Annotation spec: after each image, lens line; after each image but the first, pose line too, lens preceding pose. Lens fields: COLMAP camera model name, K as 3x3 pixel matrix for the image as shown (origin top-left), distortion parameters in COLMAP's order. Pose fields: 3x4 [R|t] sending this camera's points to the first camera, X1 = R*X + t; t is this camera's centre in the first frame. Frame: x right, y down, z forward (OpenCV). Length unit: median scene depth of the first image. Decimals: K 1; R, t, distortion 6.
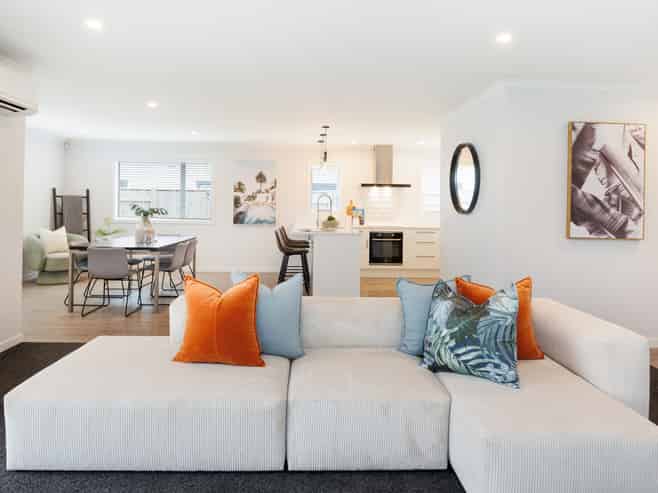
lens RADIAL K [[552.3, 0, 328.4], [0, 552.3, 246.0], [0, 0, 1]] dist [-0.008310, -0.002355]
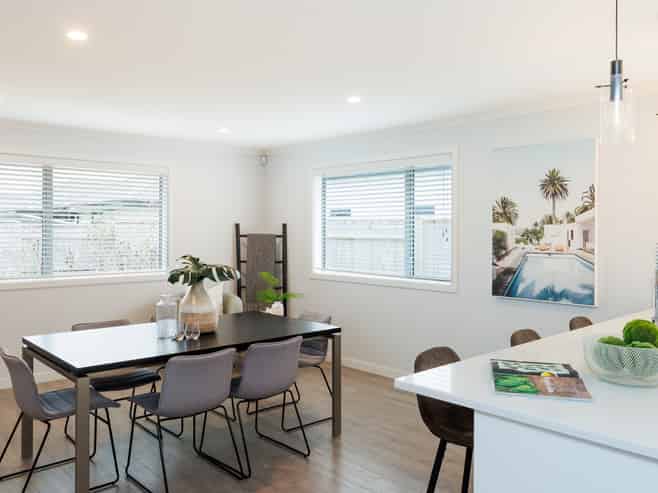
lens RADIAL K [[552.3, 0, 328.2], [0, 552.3, 243.1], [0, 0, 1]] dist [-0.008310, -0.002355]
pose [[0.604639, 0.007992, -0.796459, 0.095722], [-0.046143, 0.998622, -0.025010, -0.064302], [0.795162, 0.051873, 0.604175, 0.632505]]
